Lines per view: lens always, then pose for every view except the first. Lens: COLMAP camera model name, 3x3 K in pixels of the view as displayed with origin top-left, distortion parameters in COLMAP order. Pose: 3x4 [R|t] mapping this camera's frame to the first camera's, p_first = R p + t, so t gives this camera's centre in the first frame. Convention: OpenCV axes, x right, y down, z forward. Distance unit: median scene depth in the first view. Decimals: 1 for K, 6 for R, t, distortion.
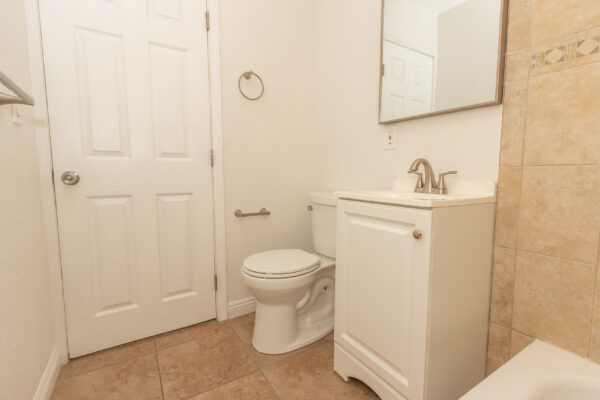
lens RADIAL K [[274.8, 0, 299.1], [0, 274.8, 198.3], [0, 0, 1]] dist [0.008027, -0.002306]
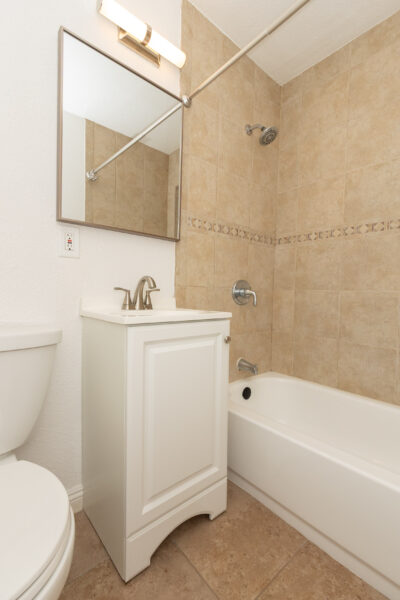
lens RADIAL K [[274.8, 0, 199.7], [0, 274.8, 302.9], [0, 0, 1]] dist [0.008027, -0.002306]
pose [[-0.152423, -0.043644, 0.987351, -0.708514], [0.066864, 0.996280, 0.054361, -0.104824], [-0.986051, 0.074304, -0.148938, 1.155230]]
